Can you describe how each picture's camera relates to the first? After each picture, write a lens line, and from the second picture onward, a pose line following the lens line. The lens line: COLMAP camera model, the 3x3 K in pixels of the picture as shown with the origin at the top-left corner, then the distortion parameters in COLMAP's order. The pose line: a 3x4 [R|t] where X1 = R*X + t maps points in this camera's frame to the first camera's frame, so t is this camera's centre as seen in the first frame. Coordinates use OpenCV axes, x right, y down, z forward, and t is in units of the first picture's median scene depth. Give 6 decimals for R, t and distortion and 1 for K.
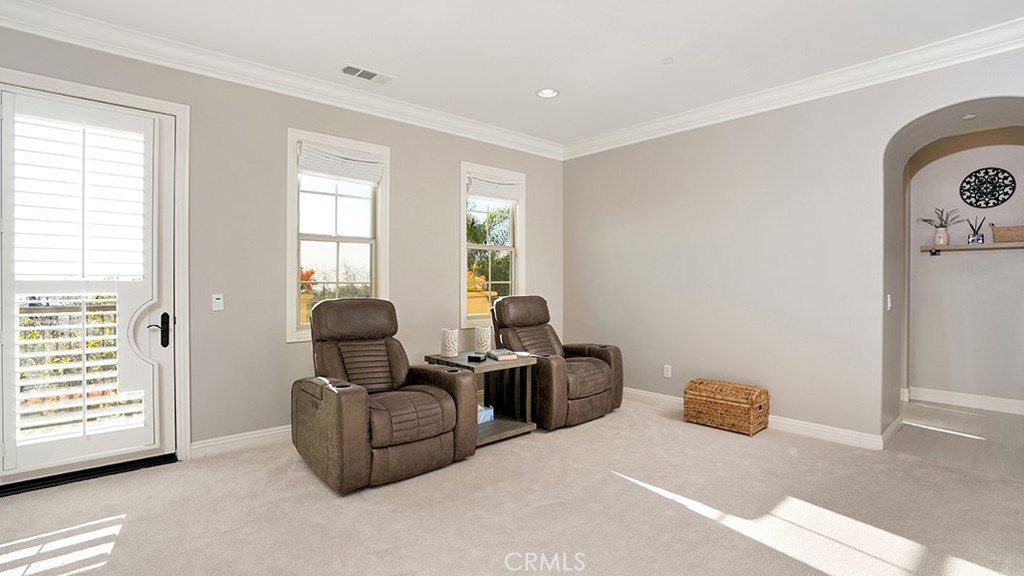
lens RADIAL K [[474.2, 0, 515.5], [0, 474.2, 286.4], [0, 0, 1]] dist [-0.071310, 0.025550]
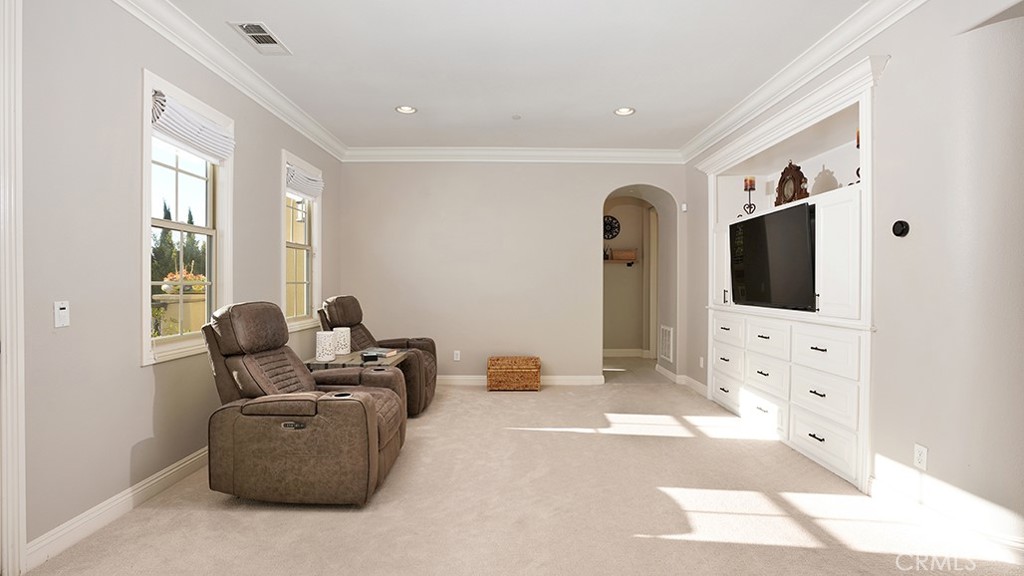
lens RADIAL K [[474.2, 0, 515.5], [0, 474.2, 286.4], [0, 0, 1]] dist [-0.071310, 0.025550]
pose [[0.659844, -0.005923, 0.751380, -0.582885], [0.006797, 0.999975, 0.001914, -0.000739], [-0.751372, 0.003844, 0.659867, 0.089225]]
